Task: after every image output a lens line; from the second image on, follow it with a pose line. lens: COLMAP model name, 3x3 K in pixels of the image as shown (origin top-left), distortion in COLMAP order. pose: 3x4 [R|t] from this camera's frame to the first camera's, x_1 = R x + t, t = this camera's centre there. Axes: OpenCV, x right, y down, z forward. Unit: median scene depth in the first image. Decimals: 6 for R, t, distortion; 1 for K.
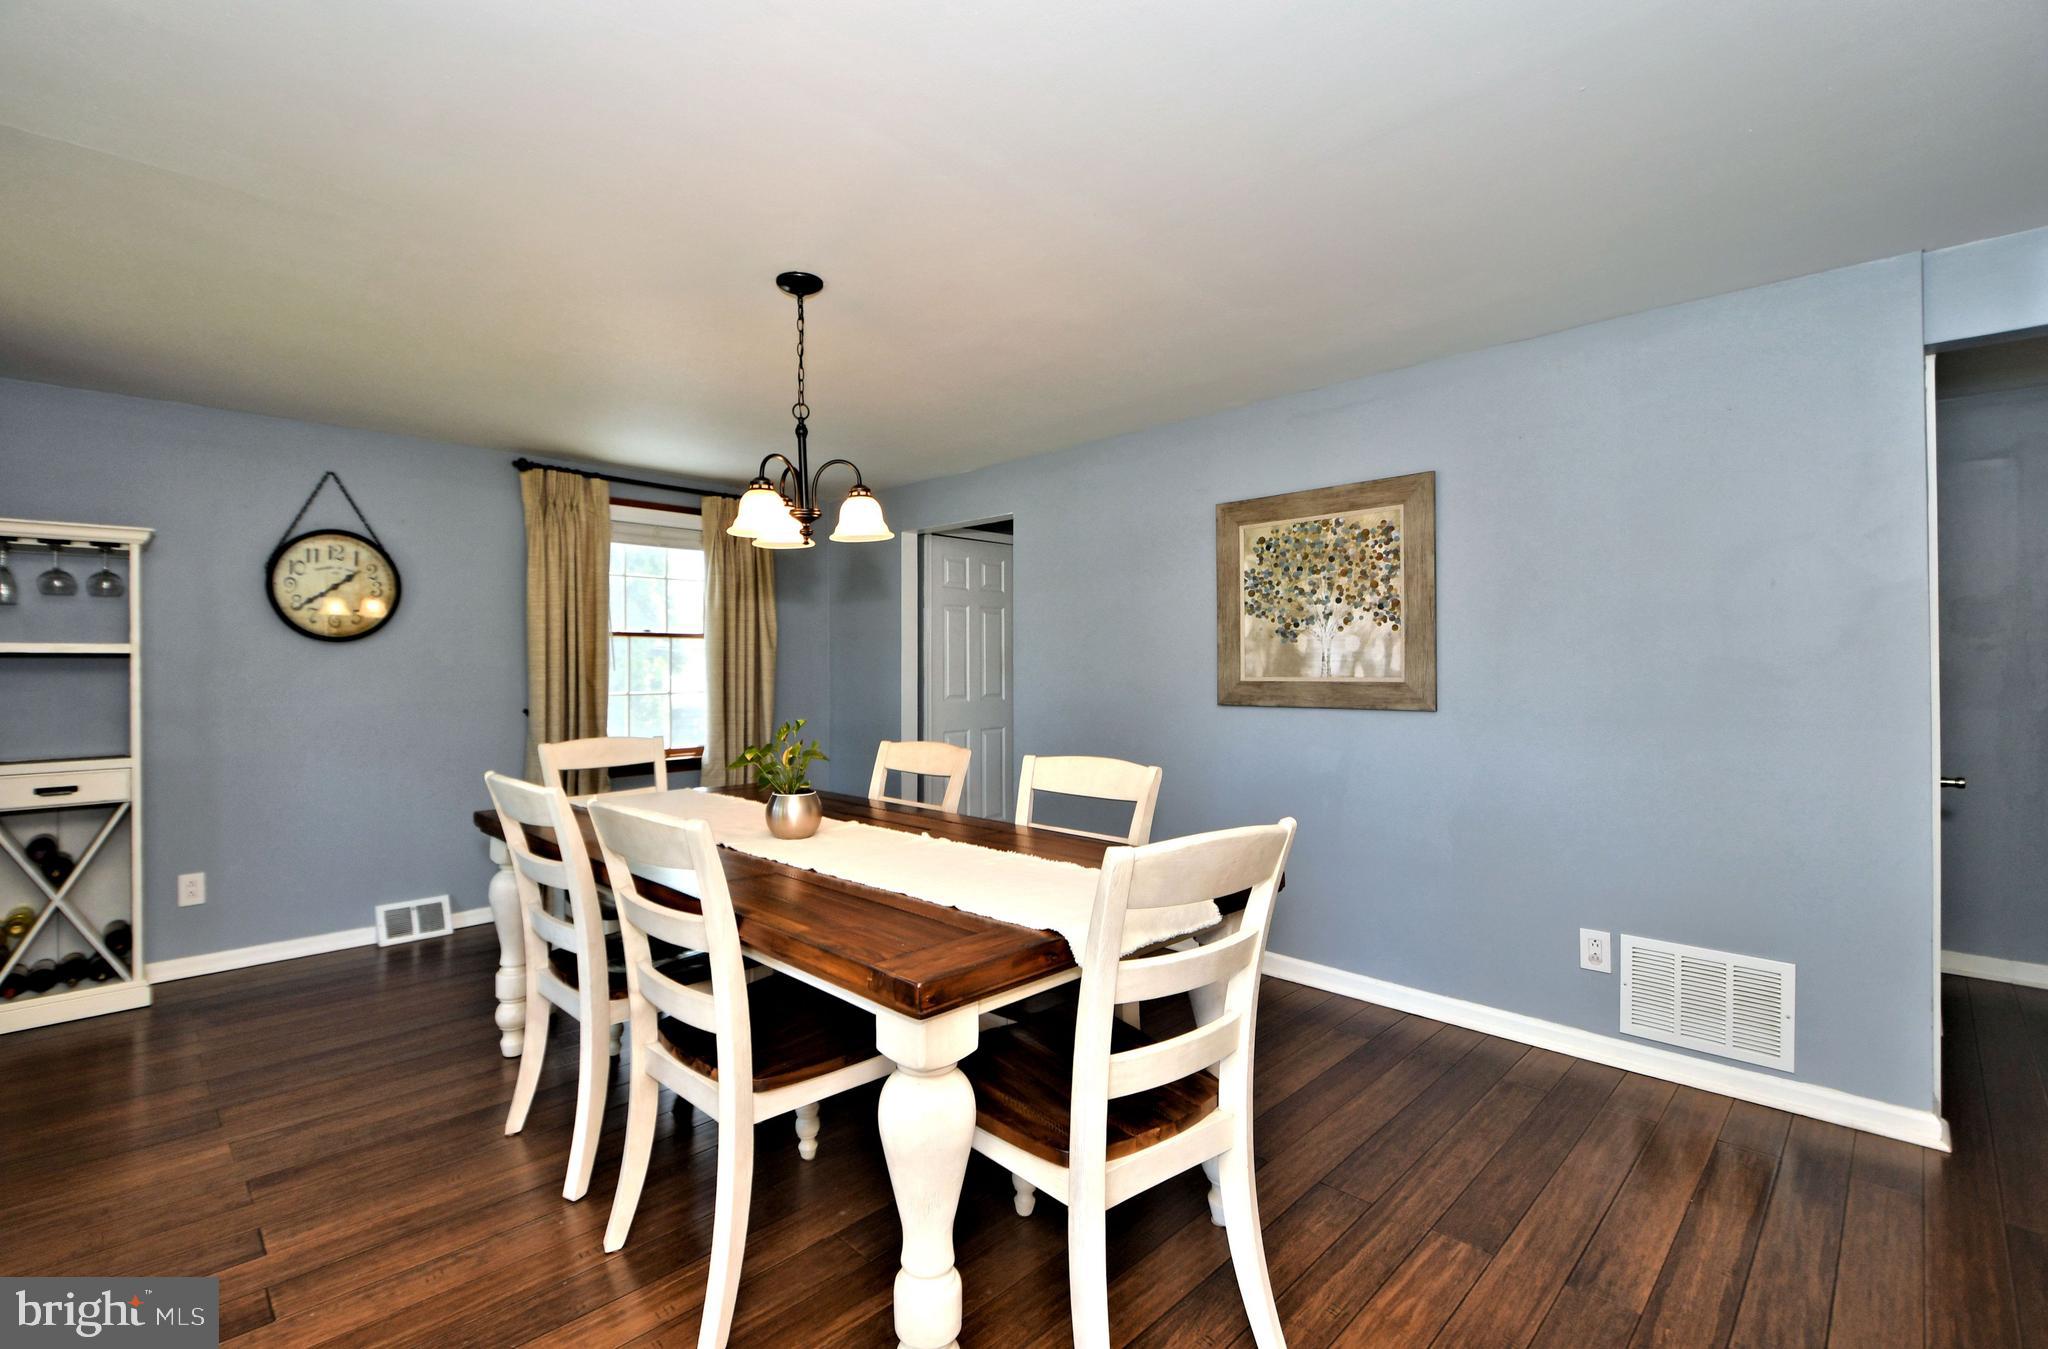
lens RADIAL K [[897.8, 0, 970.4], [0, 897.8, 667.3], [0, 0, 1]] dist [0.019619, -0.017092]
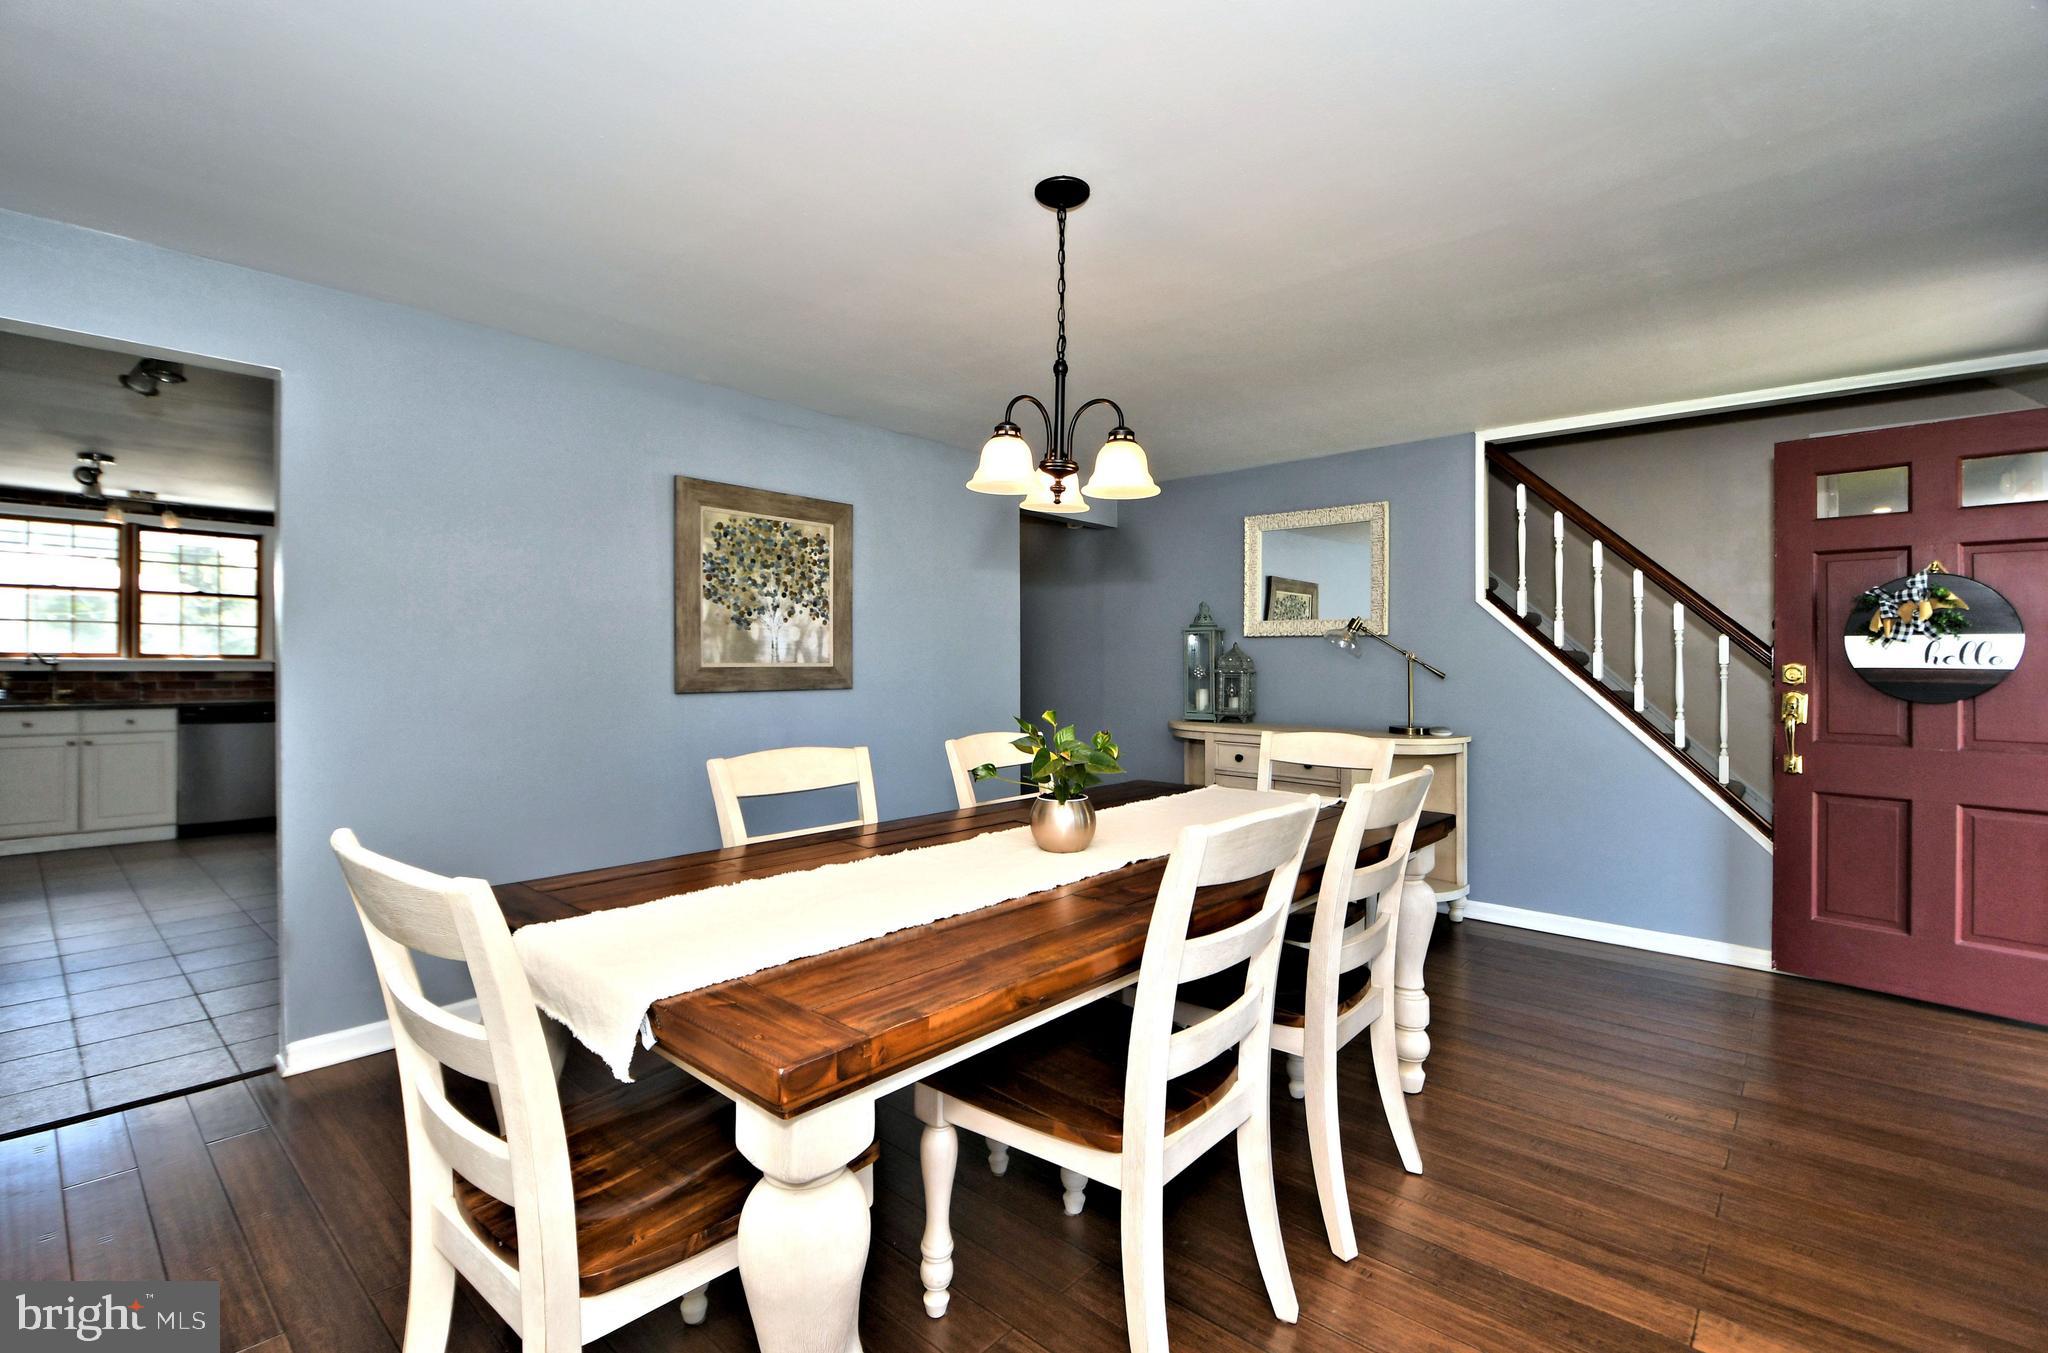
lens RADIAL K [[919.6, 0, 1022.1], [0, 919.6, 663.3], [0, 0, 1]] dist [0.000052, -0.000205]
pose [[-0.087694, -0.001103, 0.996147, -0.790438], [-0.012430, 0.999923, 0.000012, 0.007817], [-0.996070, -0.012381, -0.087701, 0.825947]]
